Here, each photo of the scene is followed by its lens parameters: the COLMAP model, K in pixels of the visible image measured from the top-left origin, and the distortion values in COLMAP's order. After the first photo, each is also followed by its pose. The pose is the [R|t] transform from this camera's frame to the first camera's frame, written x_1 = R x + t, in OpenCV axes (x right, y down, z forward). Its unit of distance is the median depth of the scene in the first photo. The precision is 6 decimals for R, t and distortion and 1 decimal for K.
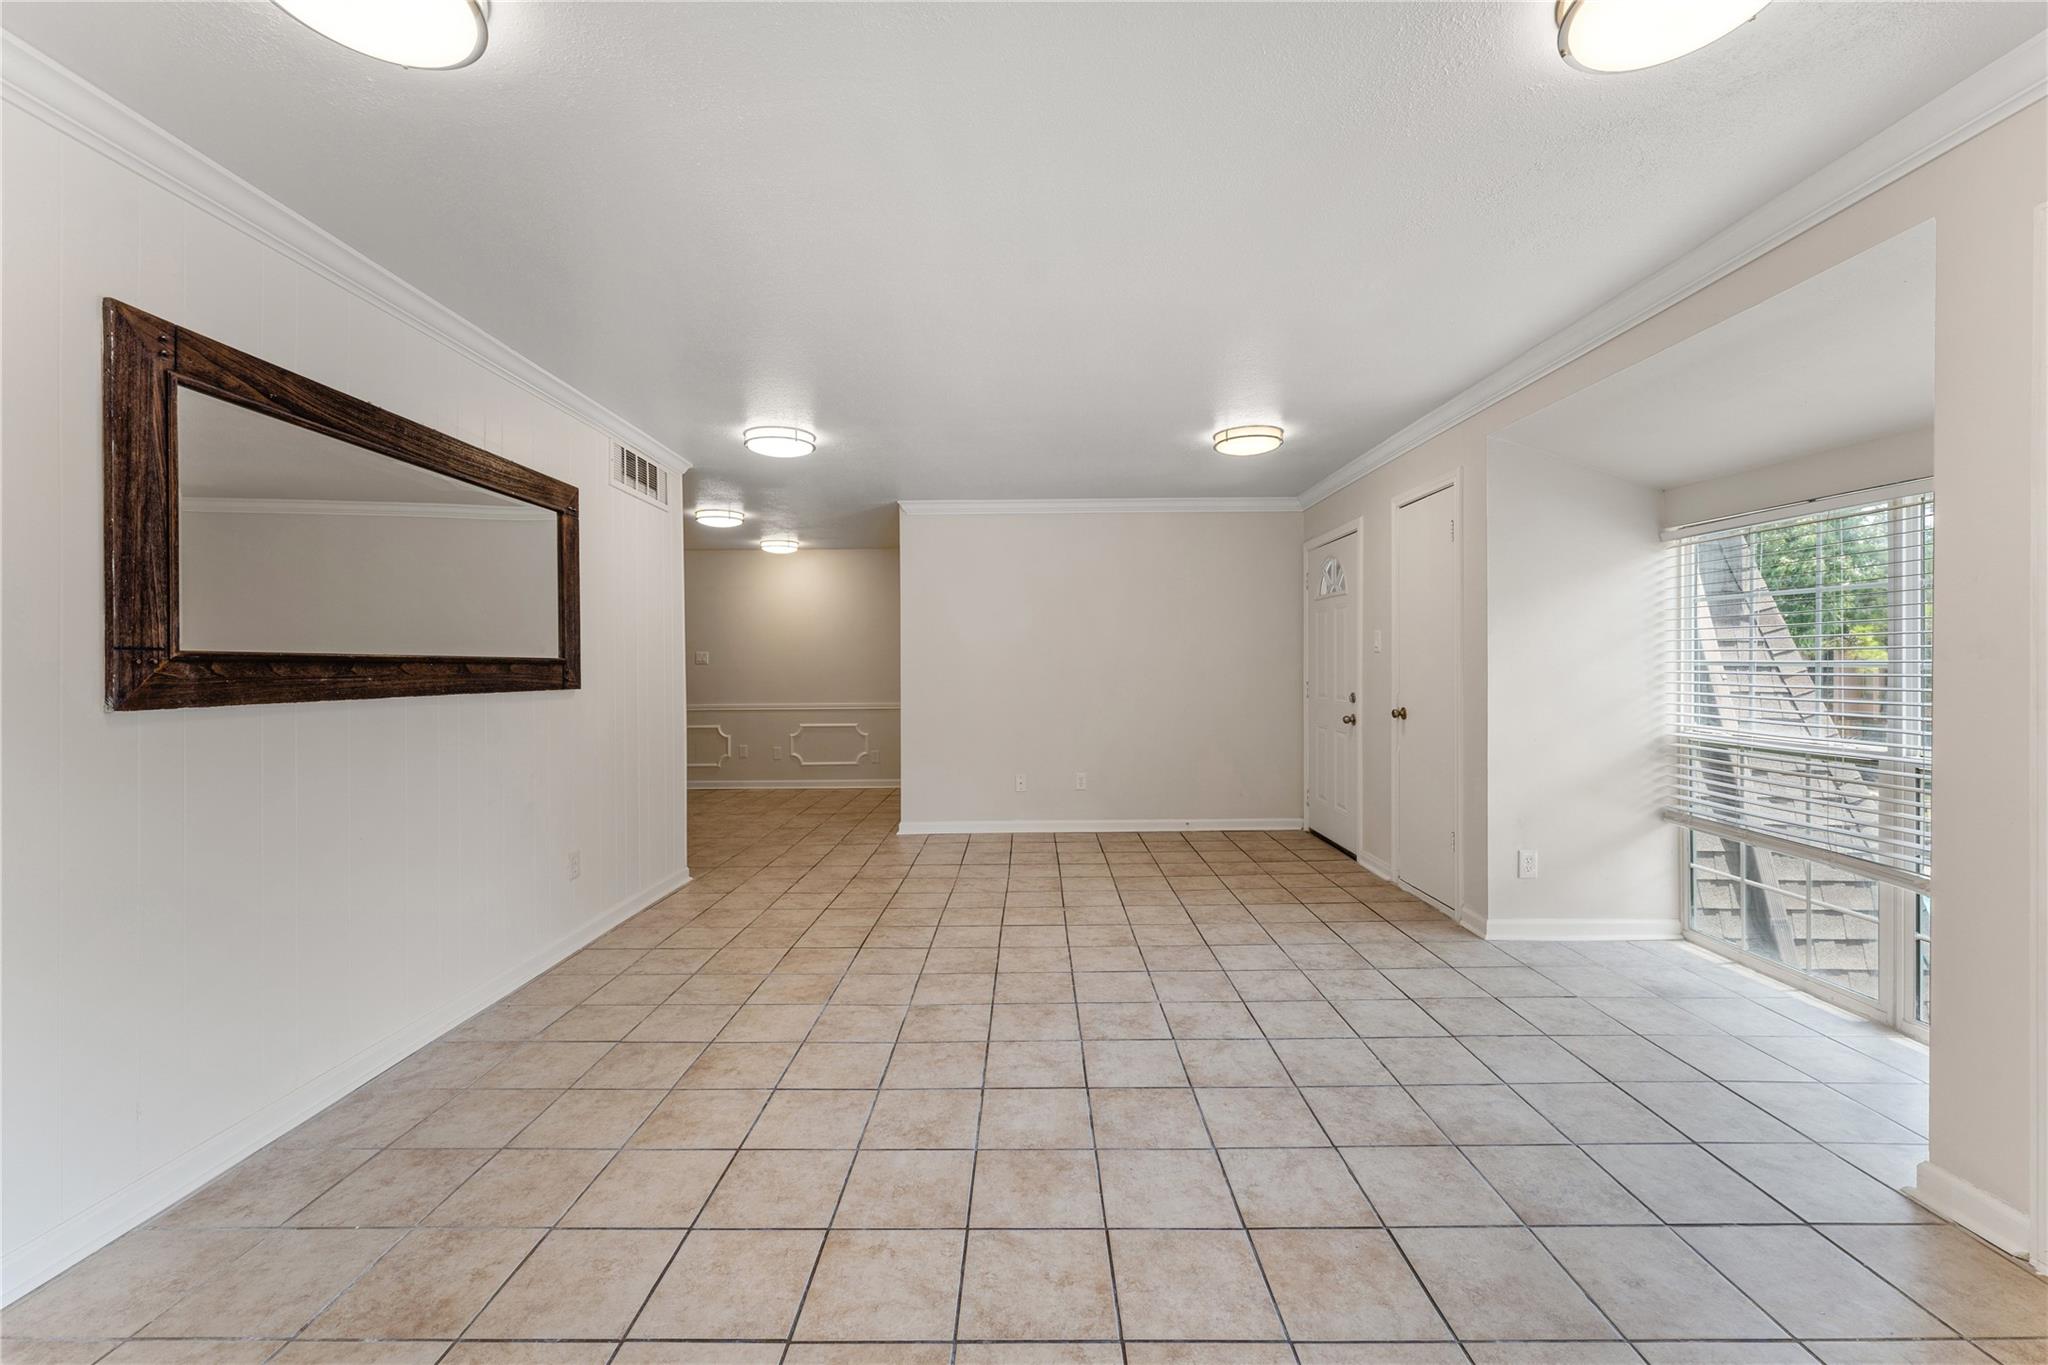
lens RADIAL K [[832.4, 0, 1022.2], [0, 832.4, 655.2], [0, 0, 1]] dist [-0.001076, 0.000021]
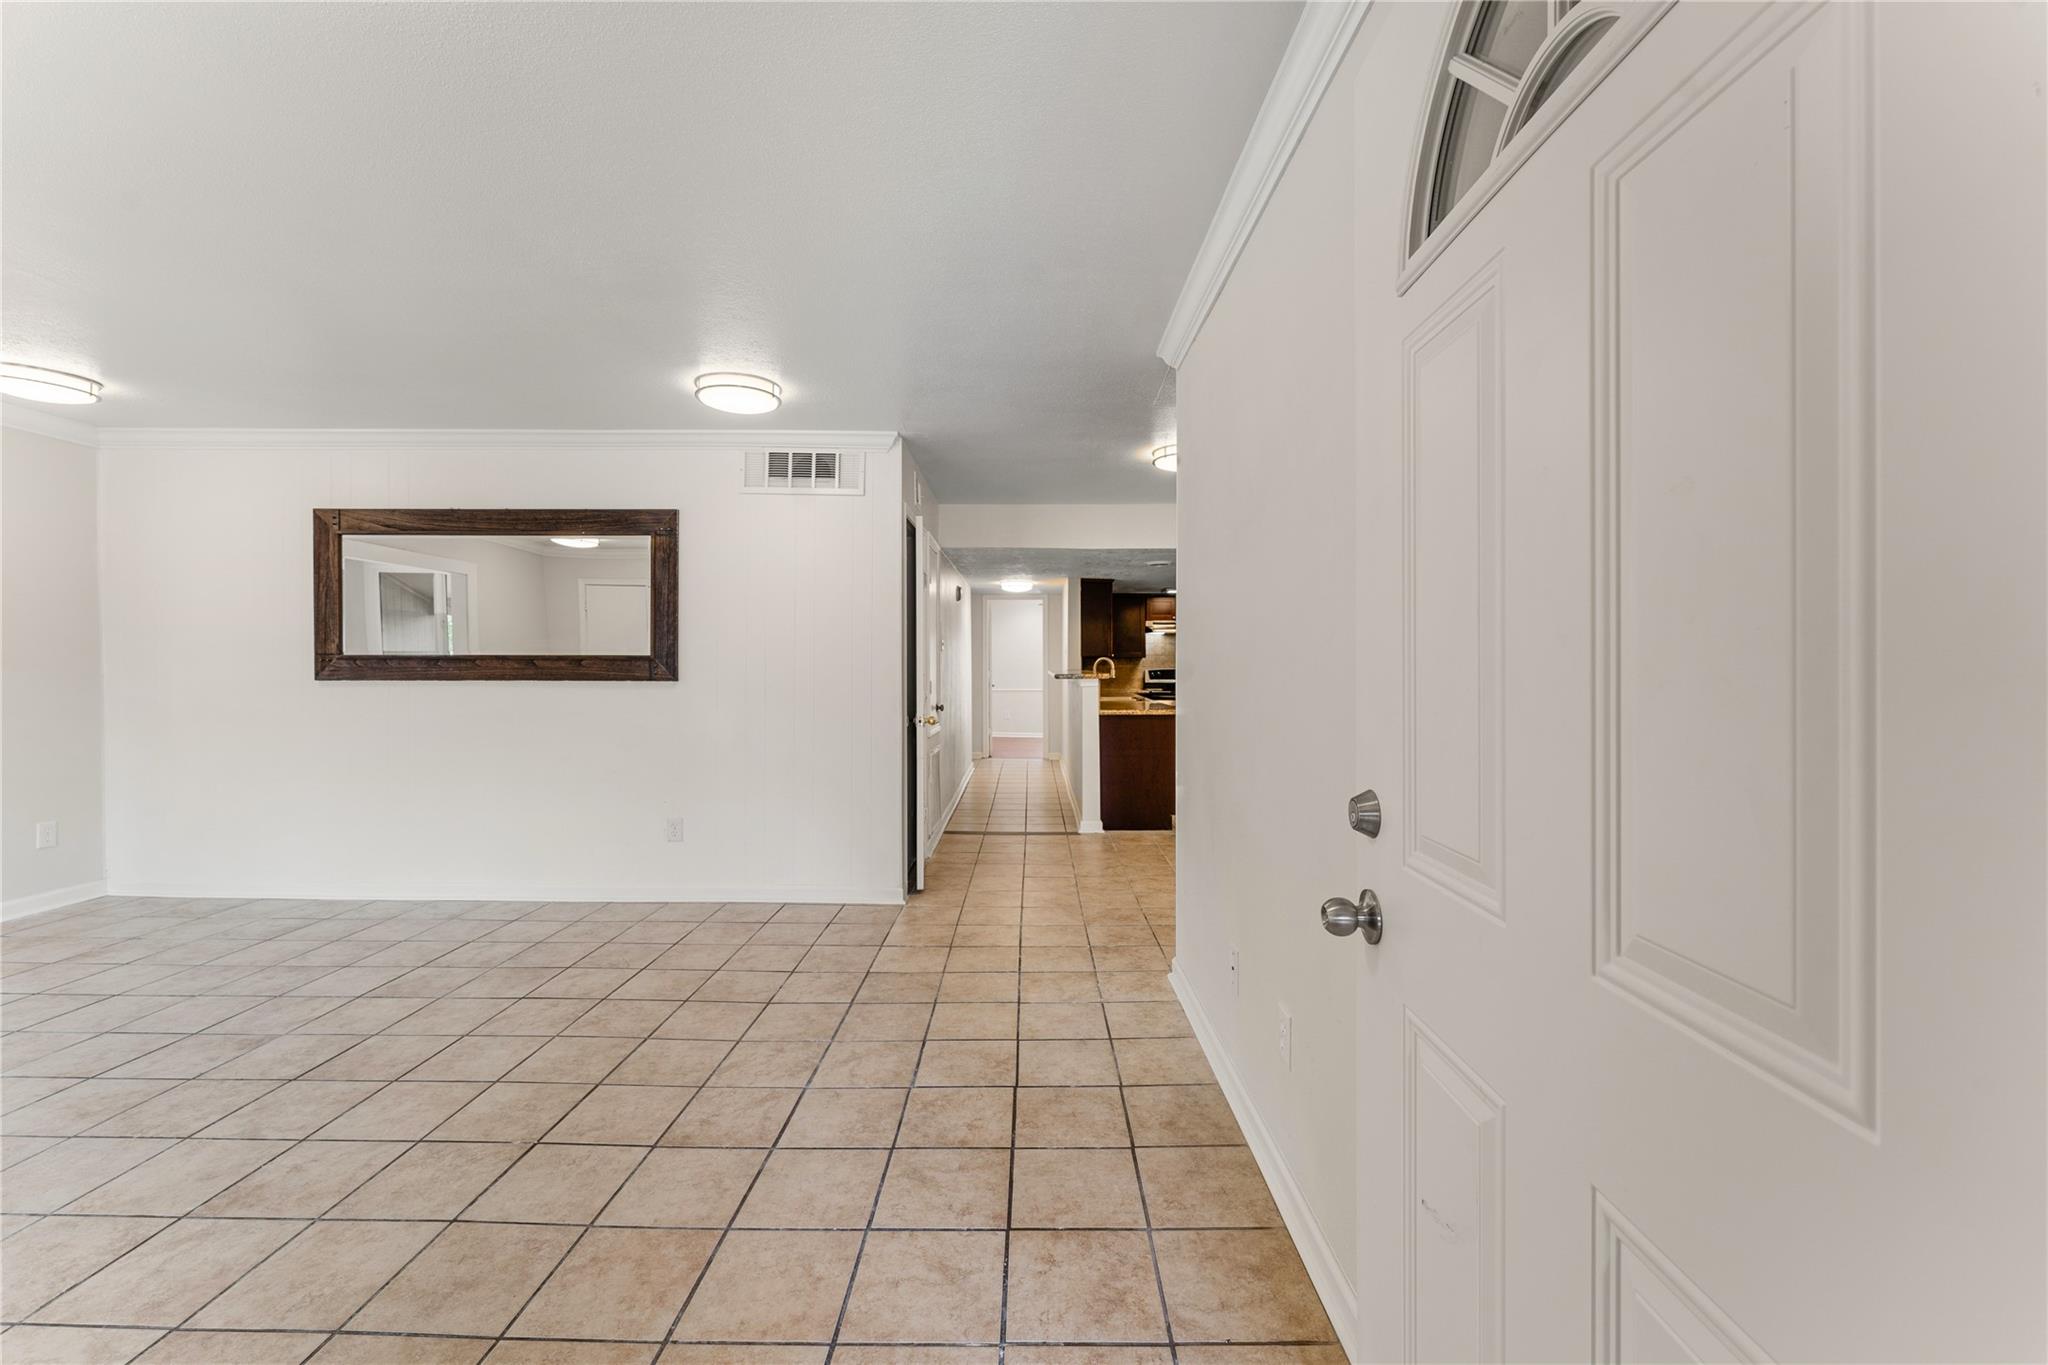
lens RADIAL K [[823.6, 0, 1017.0], [0, 823.6, 660.7], [0, 0, 1]] dist [-0.001663, -0.000182]
pose [[-0.004756, 0.000379, -0.999989, 0.805261], [0.012487, 0.999922, 0.000320, 0.022324], [0.999911, -0.012486, -0.004761, 1.920095]]
